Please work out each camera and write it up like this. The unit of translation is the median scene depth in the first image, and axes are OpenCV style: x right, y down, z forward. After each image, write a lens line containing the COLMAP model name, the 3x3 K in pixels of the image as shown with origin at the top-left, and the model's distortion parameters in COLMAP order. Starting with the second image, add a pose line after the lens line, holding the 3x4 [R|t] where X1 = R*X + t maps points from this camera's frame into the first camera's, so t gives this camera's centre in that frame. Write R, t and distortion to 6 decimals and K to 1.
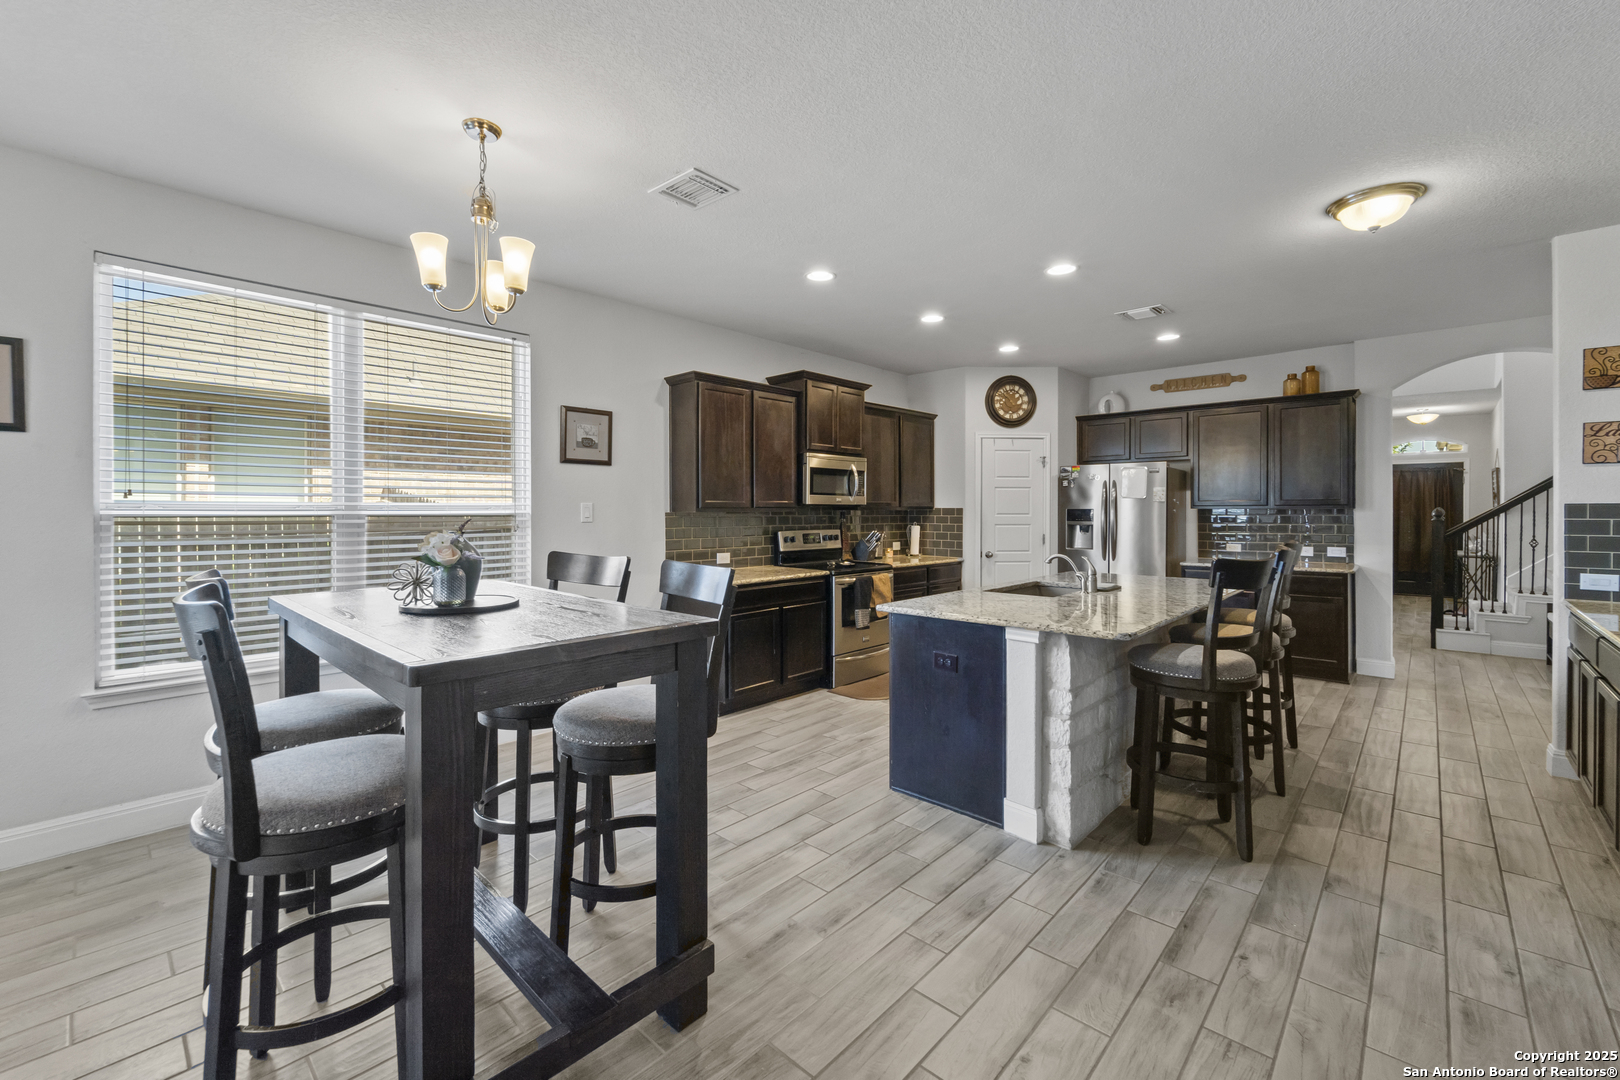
lens RADIAL K [[664.2, 0, 789.5], [0, 664.2, 515.6], [0, 0, 1]] dist [-0.000857, 0.000008]
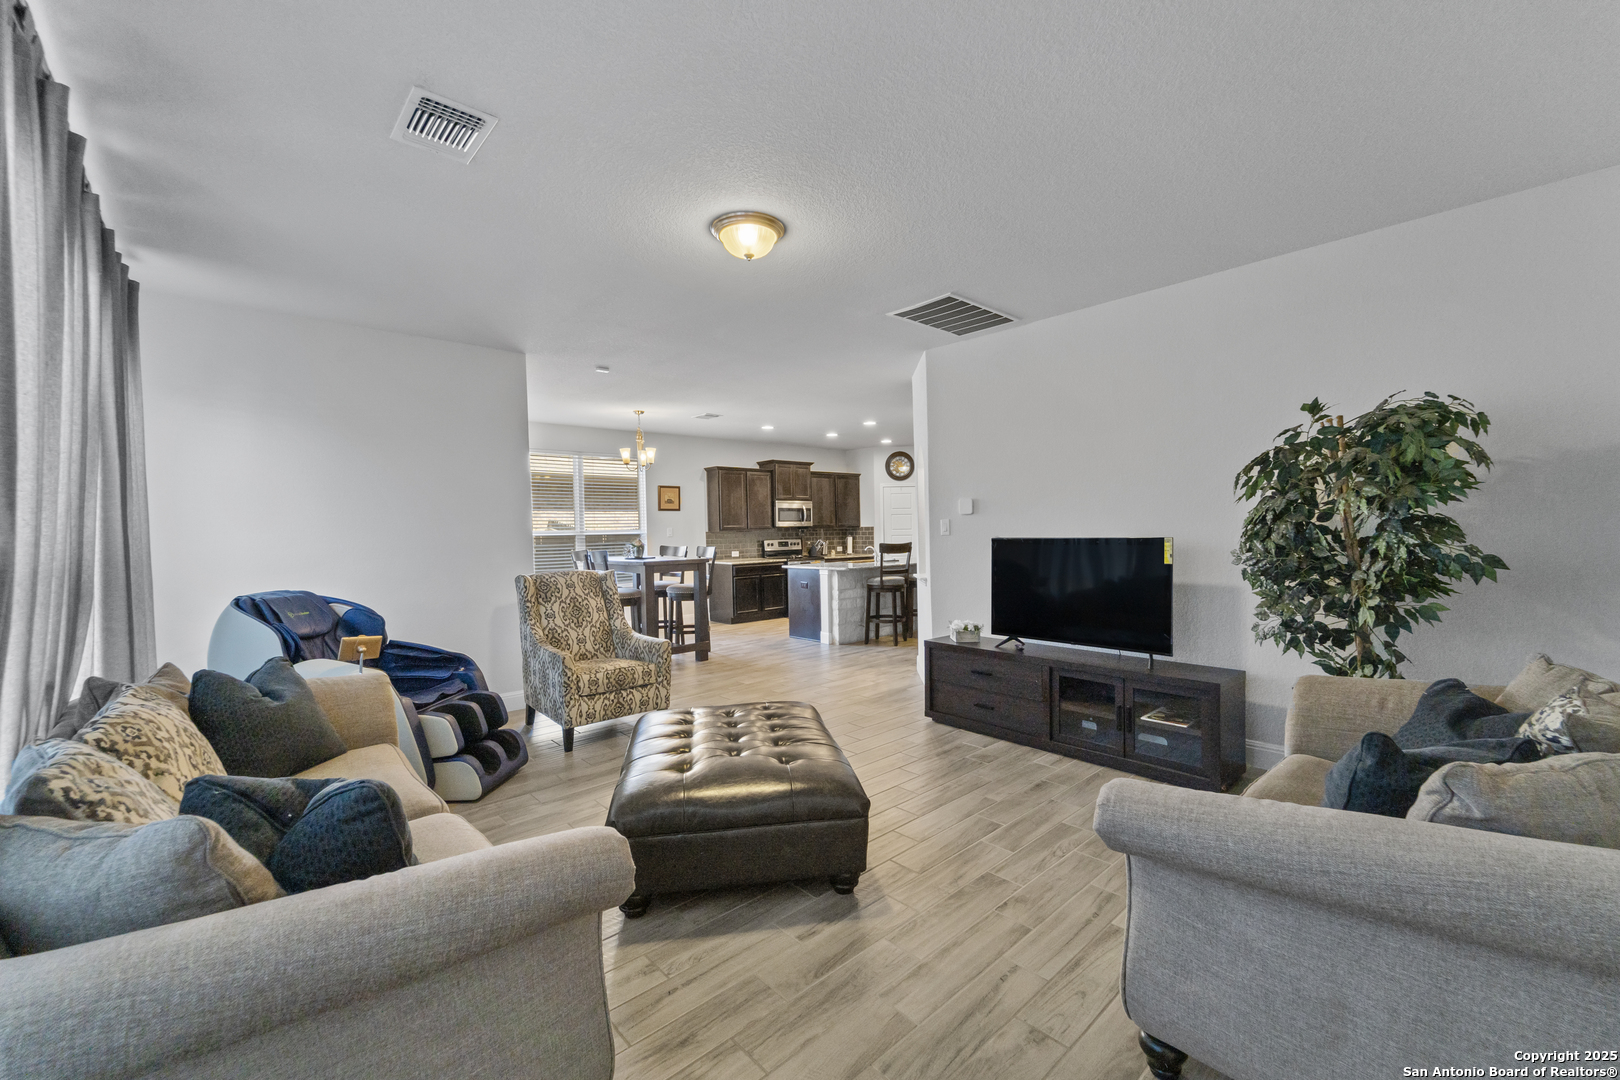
lens RADIAL K [[664.2, 0, 812.0], [0, 664.2, 533.1], [0, 0, 1]] dist [-0.000857, 0.000008]
pose [[0.997860, -0.017143, -0.063107, 0.256753], [0.016992, 0.999851, -0.002931, 0.010370], [0.063148, 0.001852, 0.998002, -0.983587]]
